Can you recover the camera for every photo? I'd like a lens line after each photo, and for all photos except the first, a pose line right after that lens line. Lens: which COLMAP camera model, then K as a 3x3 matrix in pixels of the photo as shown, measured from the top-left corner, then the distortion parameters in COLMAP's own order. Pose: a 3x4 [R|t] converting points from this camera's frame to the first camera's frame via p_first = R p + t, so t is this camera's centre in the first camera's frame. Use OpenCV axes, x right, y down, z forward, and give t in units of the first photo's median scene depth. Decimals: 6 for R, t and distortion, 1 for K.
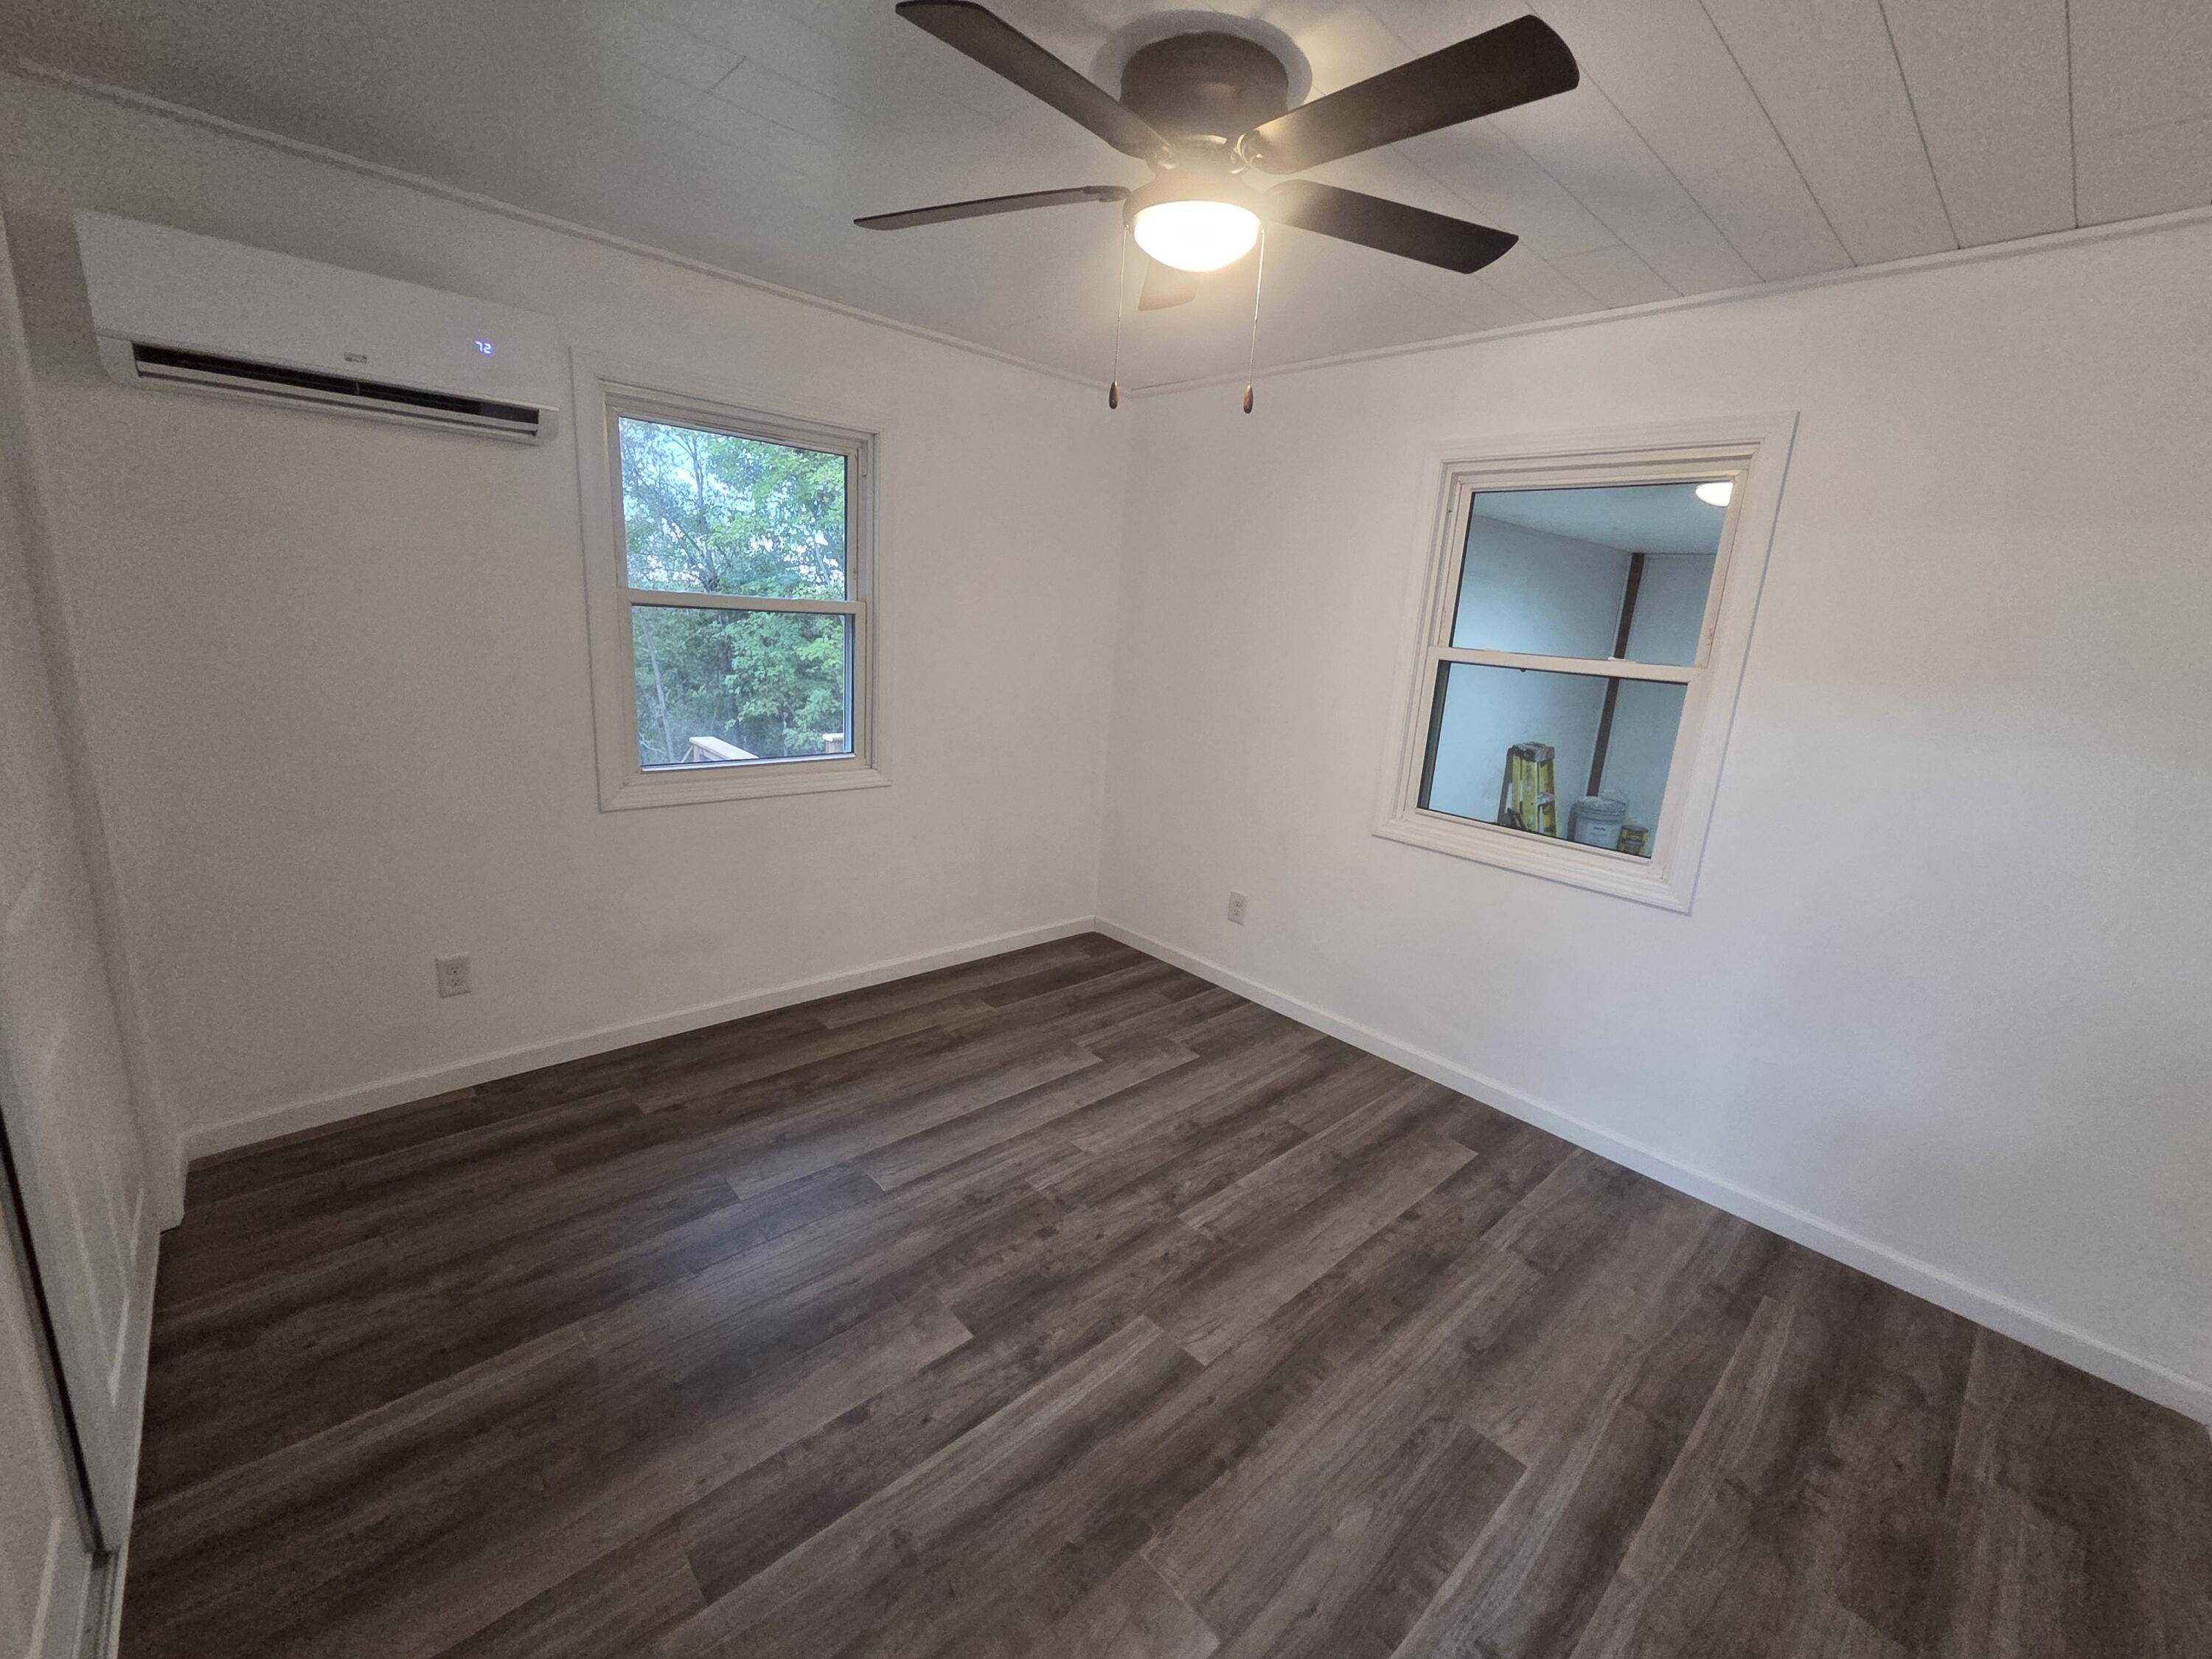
lens RADIAL K [[904.6, 0, 1106.4], [0, 904.6, 829.5], [0, 0, 1]] dist [0.002259, -0.000430]
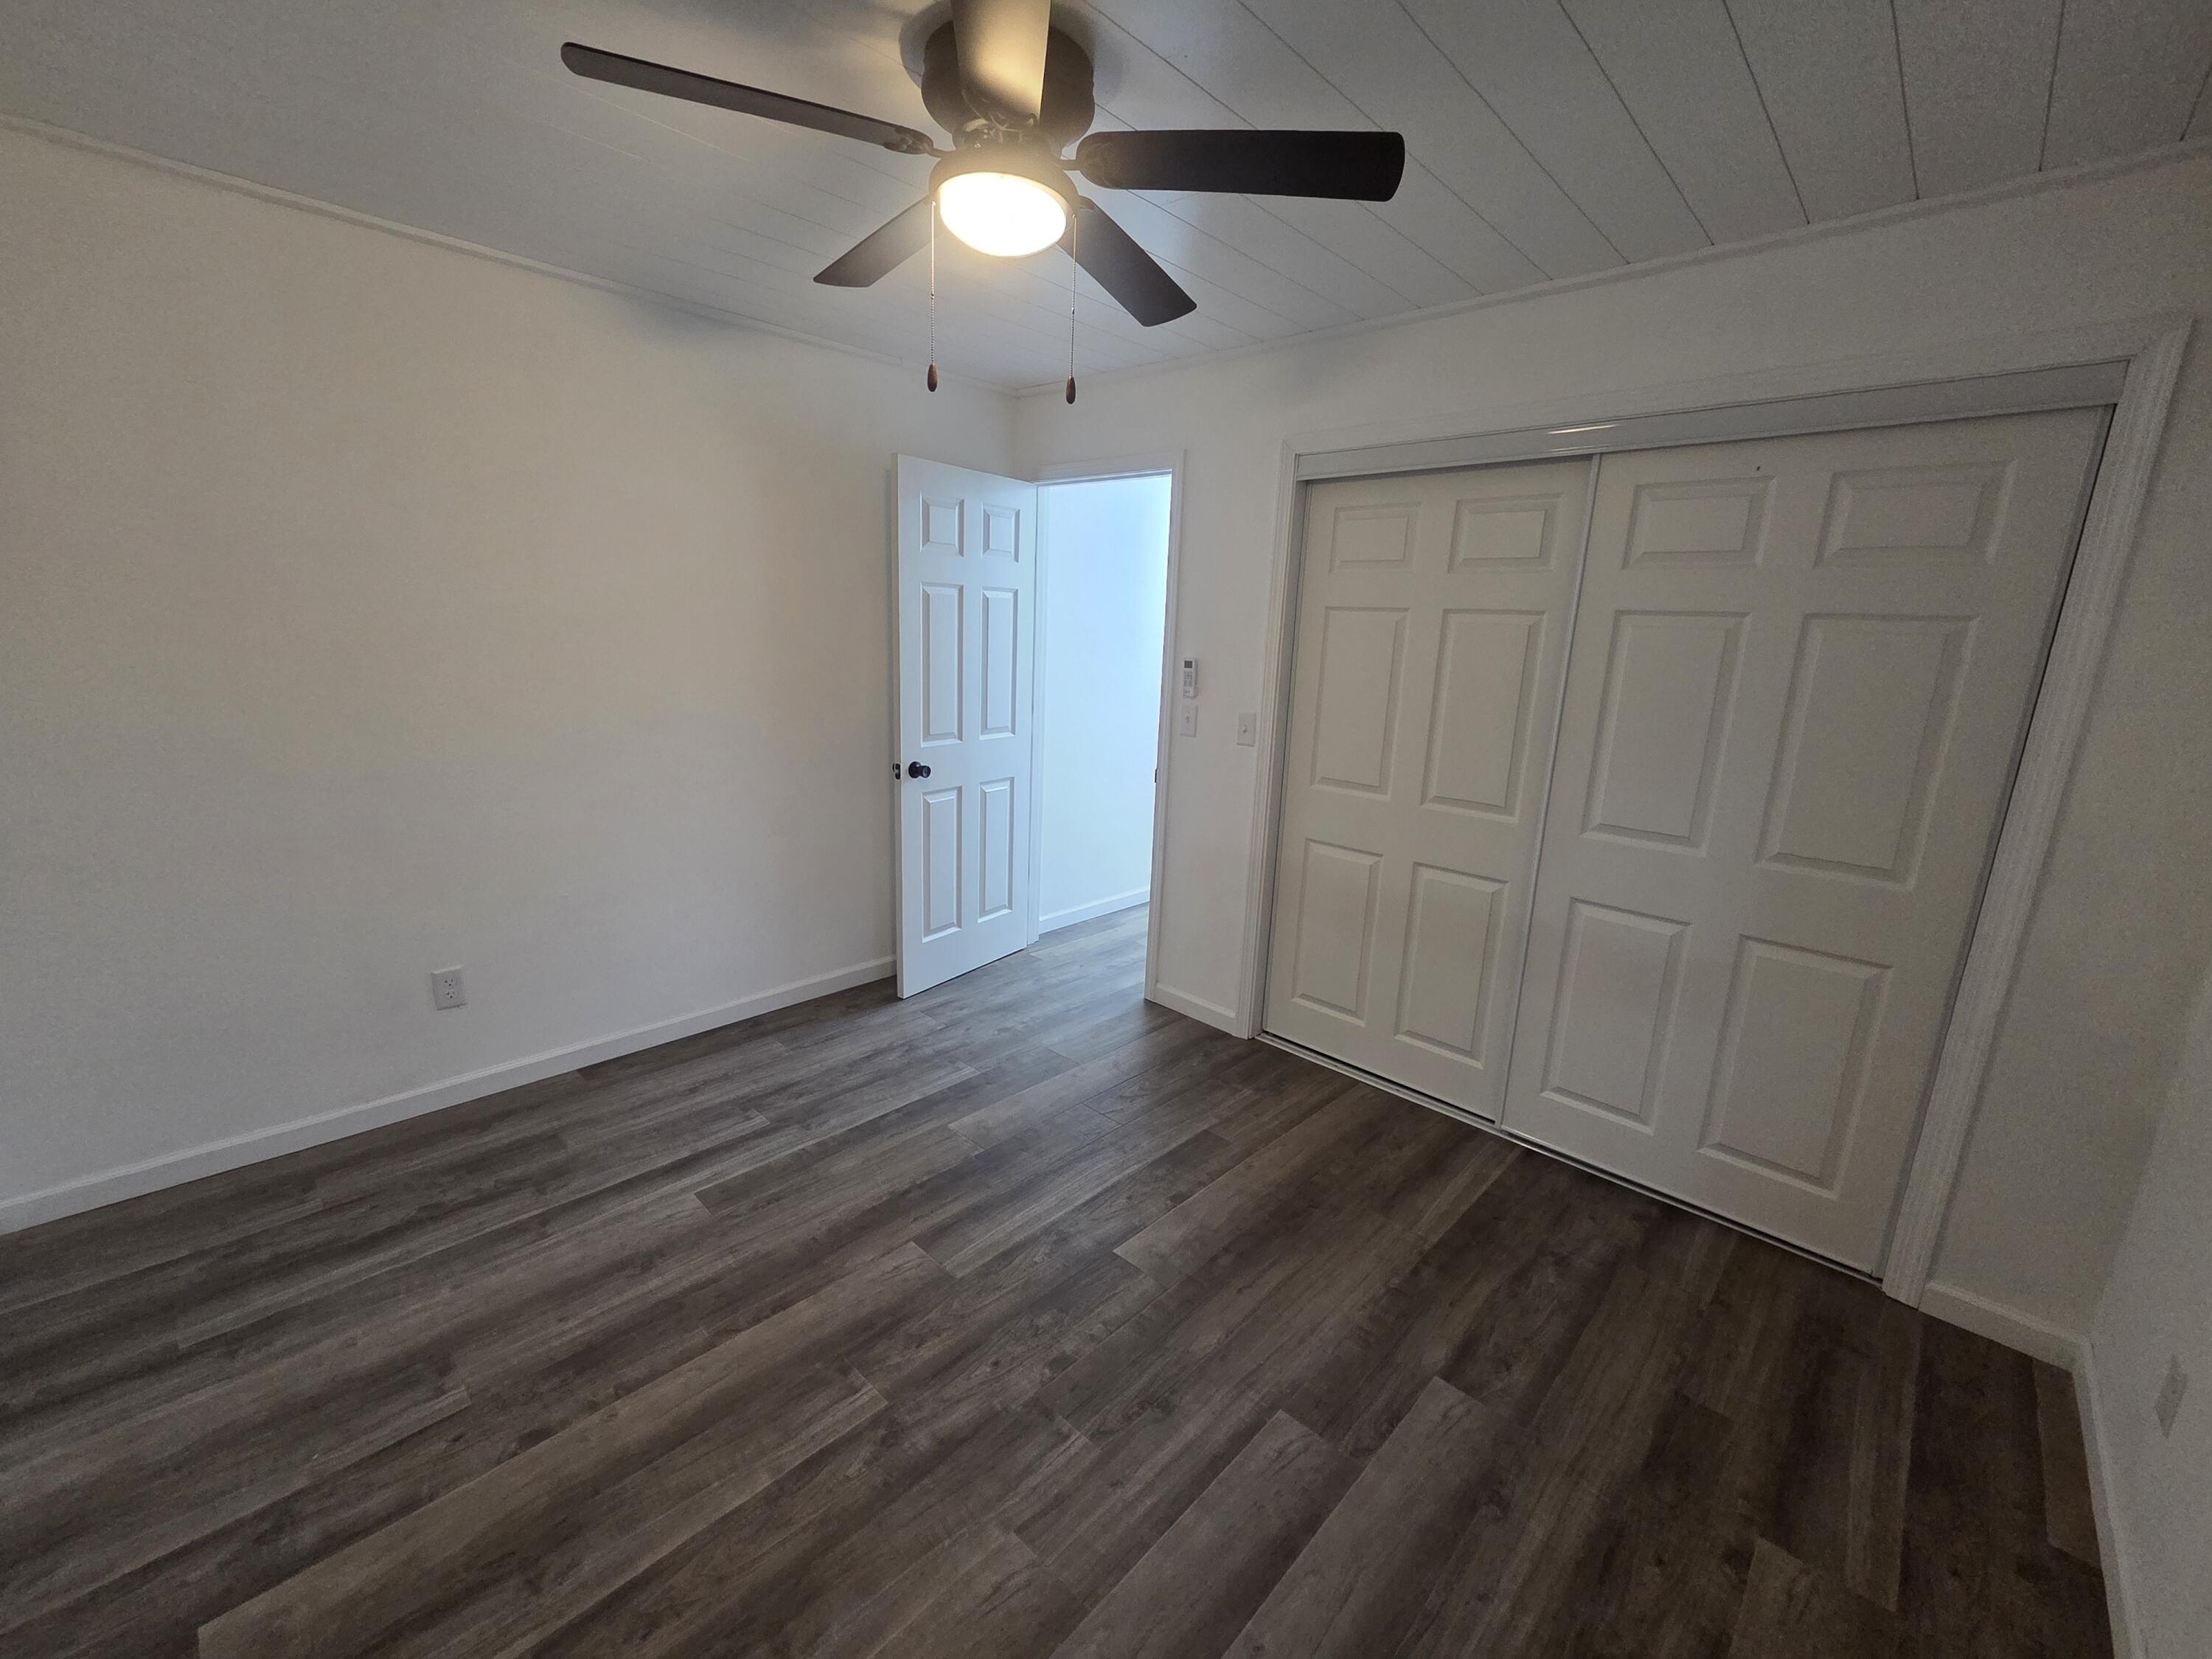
lens RADIAL K [[904.6, 0, 1100.1], [0, 904.6, 834.0], [0, 0, 1]] dist [0.002259, -0.000430]
pose [[-0.992190, -0.090359, -0.085990, 0.012904], [-0.119496, 0.886261, 0.447506, -0.374351], [0.035773, 0.454287, -0.890137, 1.579276]]
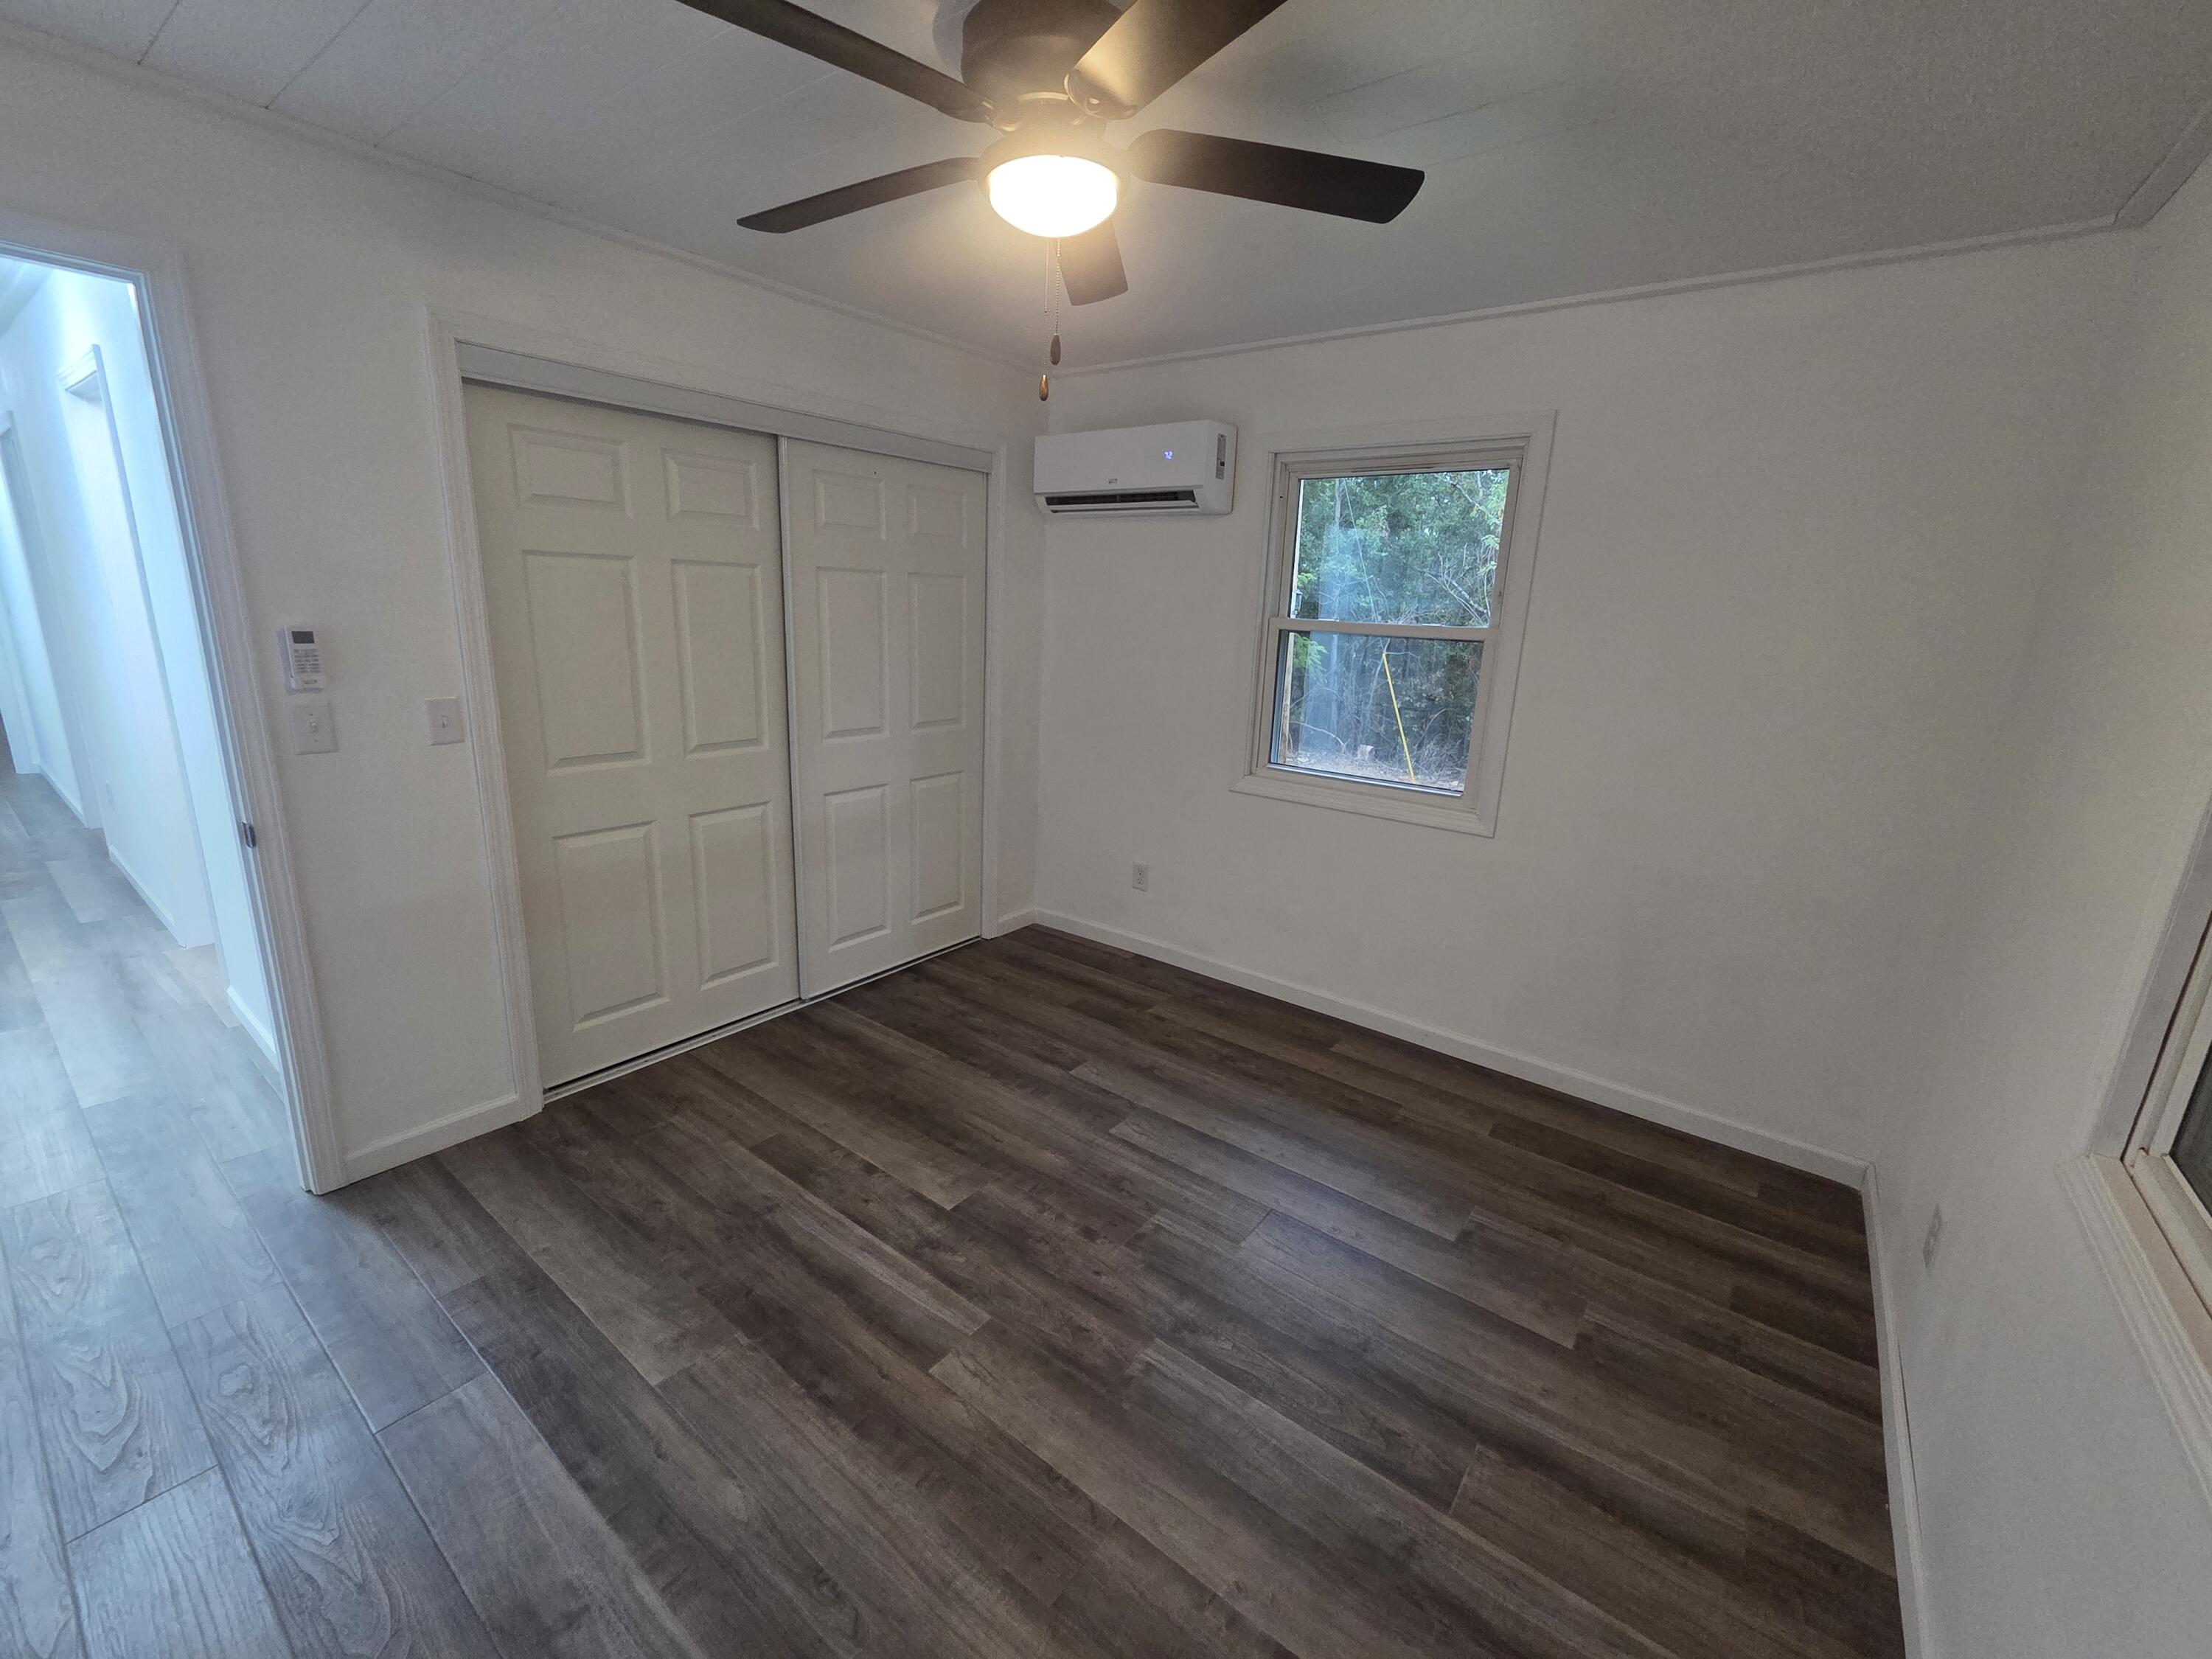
lens RADIAL K [[904.6, 0, 1110.7], [0, 904.6, 826.6], [0, 0, 1]] dist [0.002259, -0.000430]
pose [[0.178189, 0.181610, -0.967092, 0.844088], [-0.263763, 0.955669, 0.130866, -0.119866], [0.947986, 0.231764, 0.218192, 0.731064]]
